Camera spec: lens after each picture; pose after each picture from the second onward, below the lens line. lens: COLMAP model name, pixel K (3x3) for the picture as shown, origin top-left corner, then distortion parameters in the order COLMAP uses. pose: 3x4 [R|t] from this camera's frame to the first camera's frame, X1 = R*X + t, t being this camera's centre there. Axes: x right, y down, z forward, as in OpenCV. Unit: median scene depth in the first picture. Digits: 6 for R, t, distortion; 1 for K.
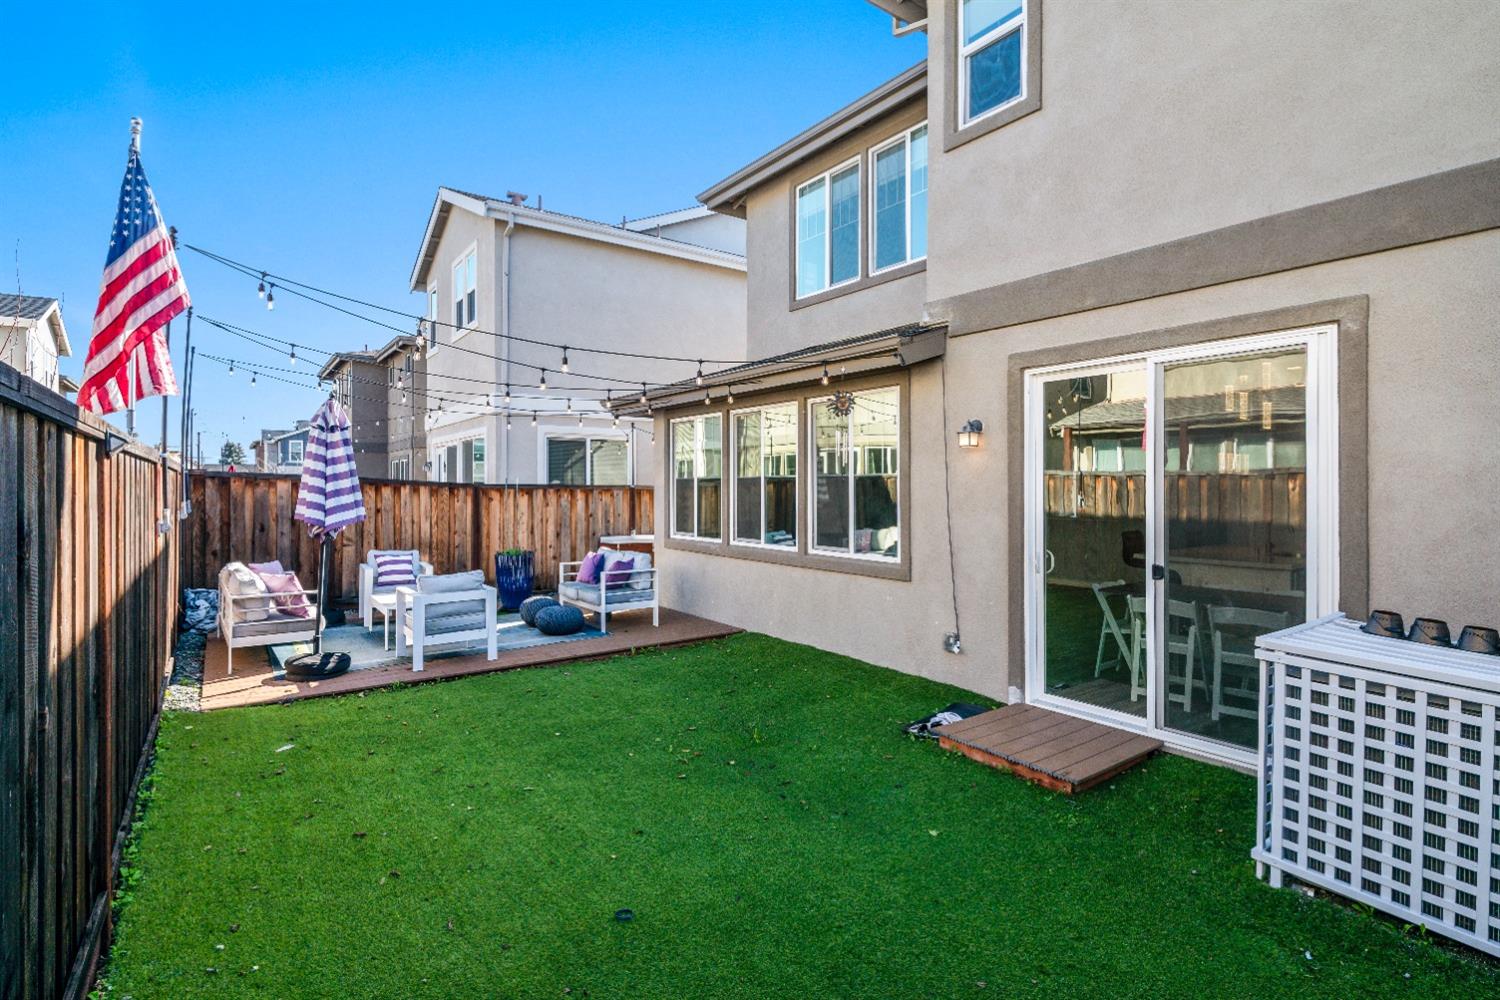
lens RADIAL K [[738.4, 0, 753.6], [0, 738.4, 484.3], [0, 0, 1]] dist [-0.001806, -0.000021]
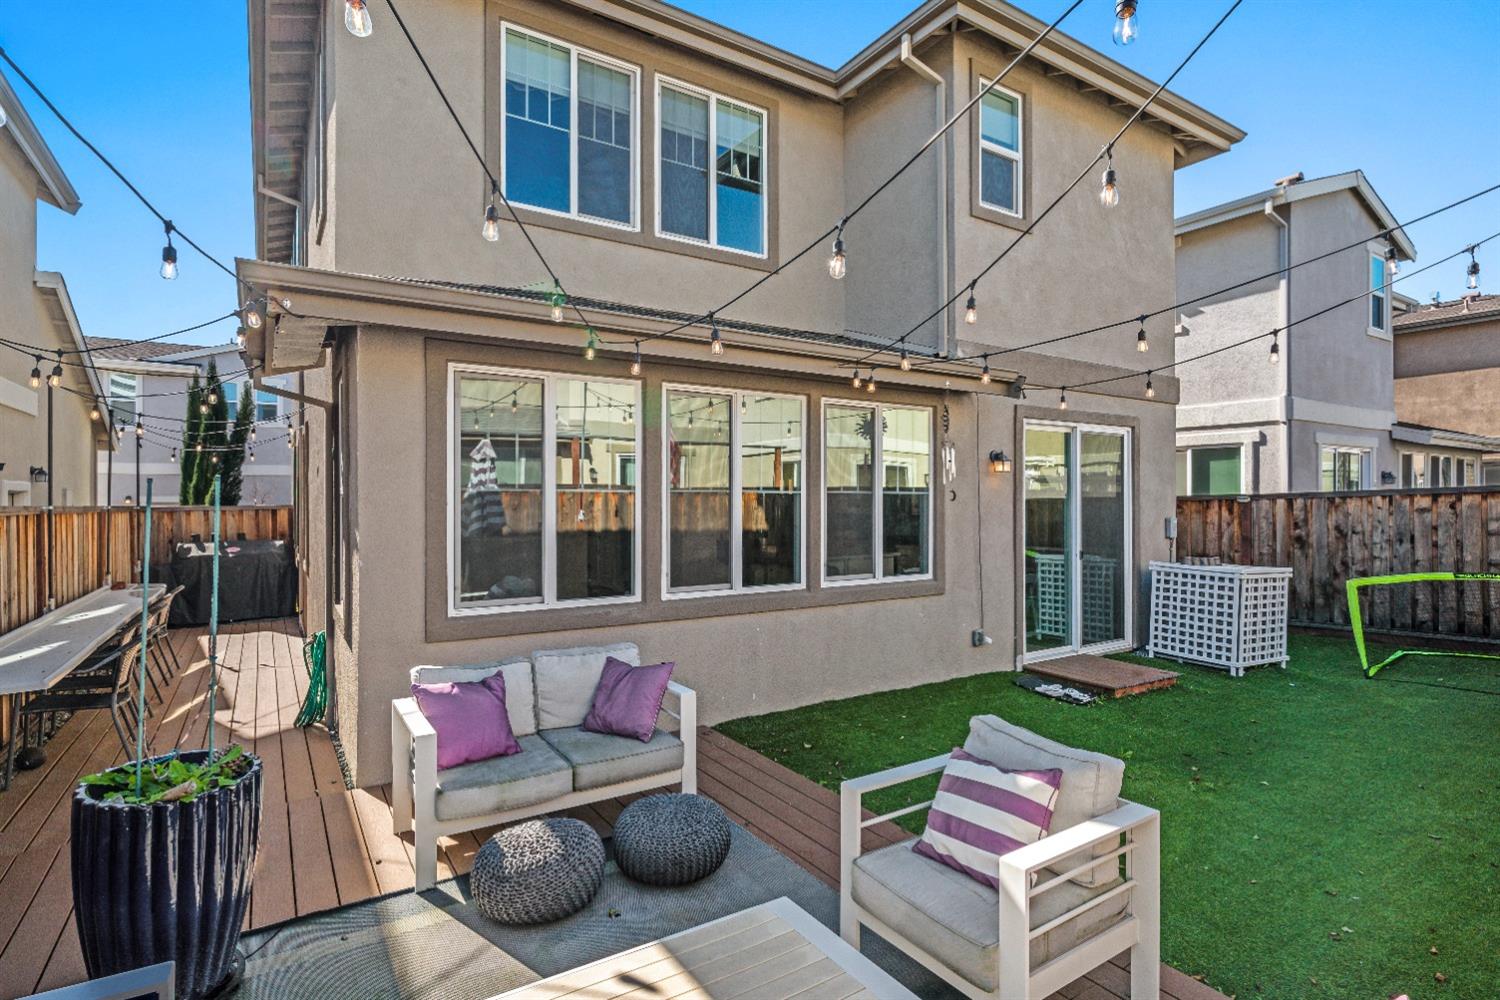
lens RADIAL K [[750.9, 0, 750.0], [0, 750.9, 500.0], [0, 0, 1]] dist [0.000409, 0.000210]
pose [[0.060175, 0.007141, 0.998162, -0.641081], [0.001307, 0.999973, -0.007233, 0.002688], [-0.998187, 0.001740, 0.060164, 0.876927]]
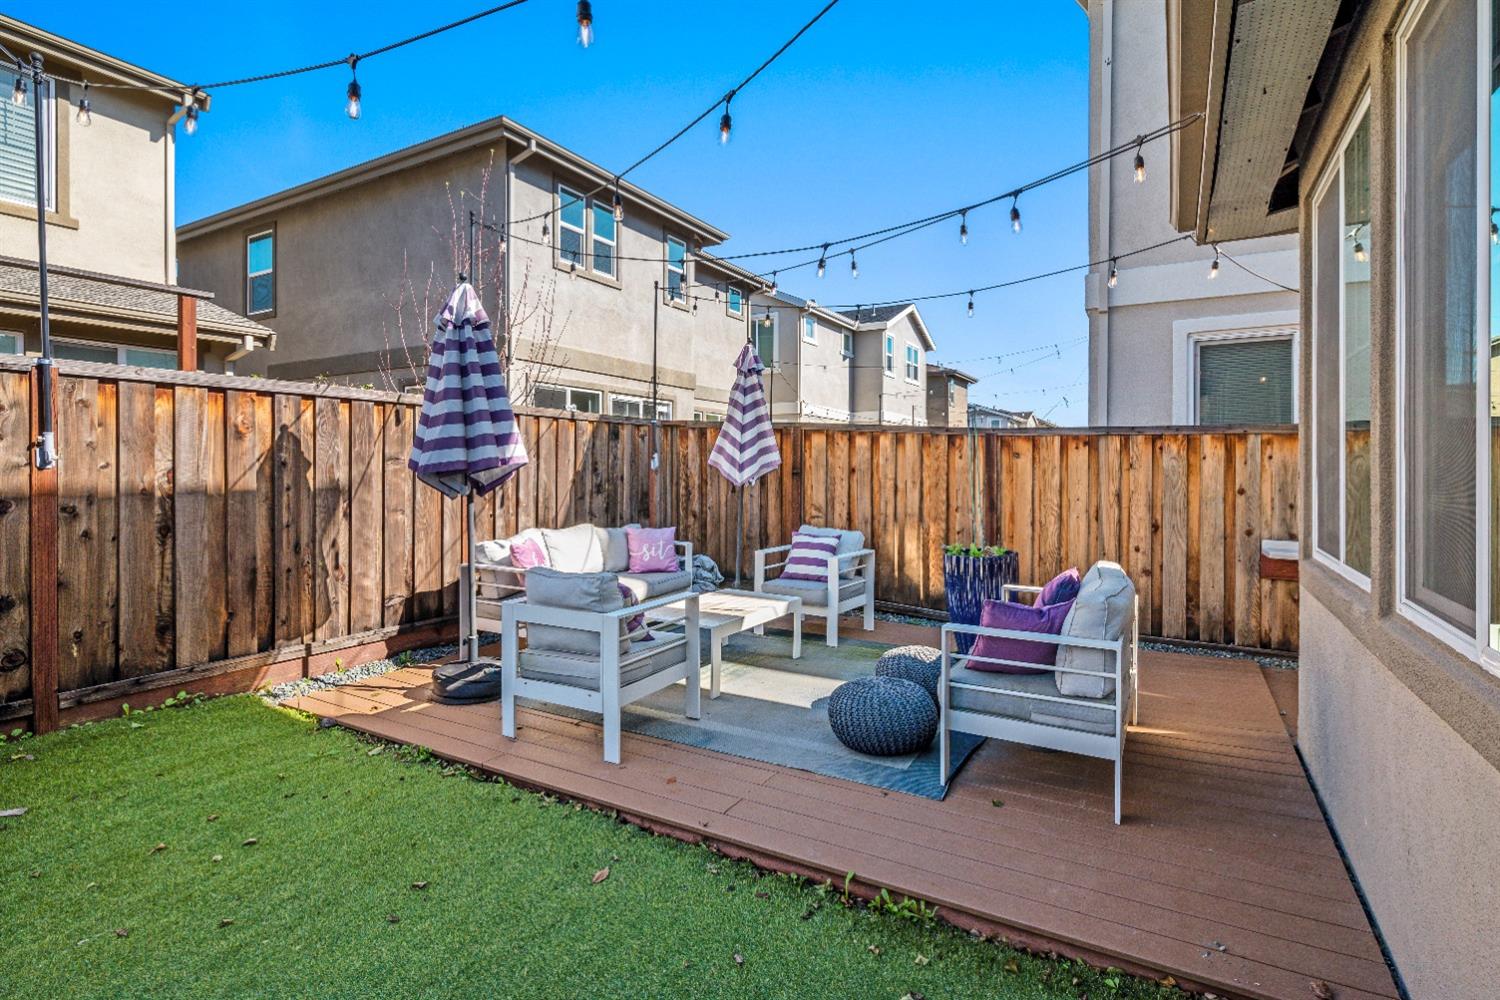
lens RADIAL K [[727.9, 0, 754.7], [0, 727.9, 469.0], [0, 0, 1]] dist [-0.001217, 0.000056]
pose [[0.399212, 0.004731, -0.916847, 0.096772], [-0.001756, 0.999989, 0.004396, 0.035807], [0.916857, -0.000145, 0.399216, 0.725812]]
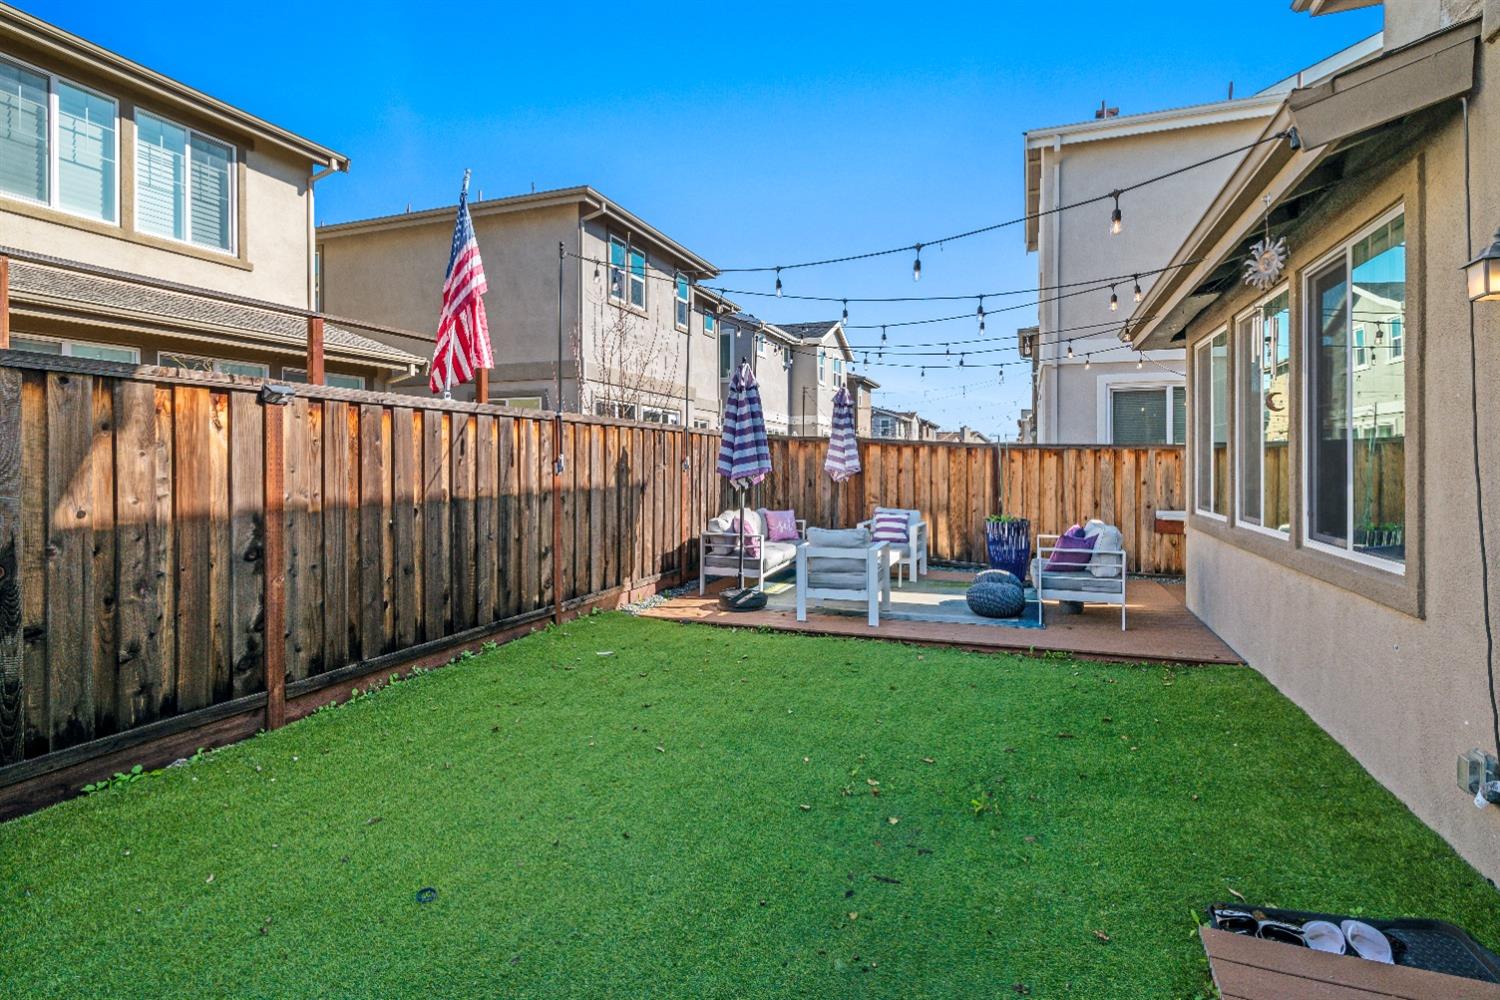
lens RADIAL K [[727.9, 0, 754.7], [0, 727.9, 469.0], [0, 0, 1]] dist [-0.001217, 0.000056]
pose [[0.548829, 0.009823, -0.835877, 0.267494], [0.000537, 0.999927, 0.012103, 0.023865], [0.835934, -0.007091, 0.548784, 0.301595]]
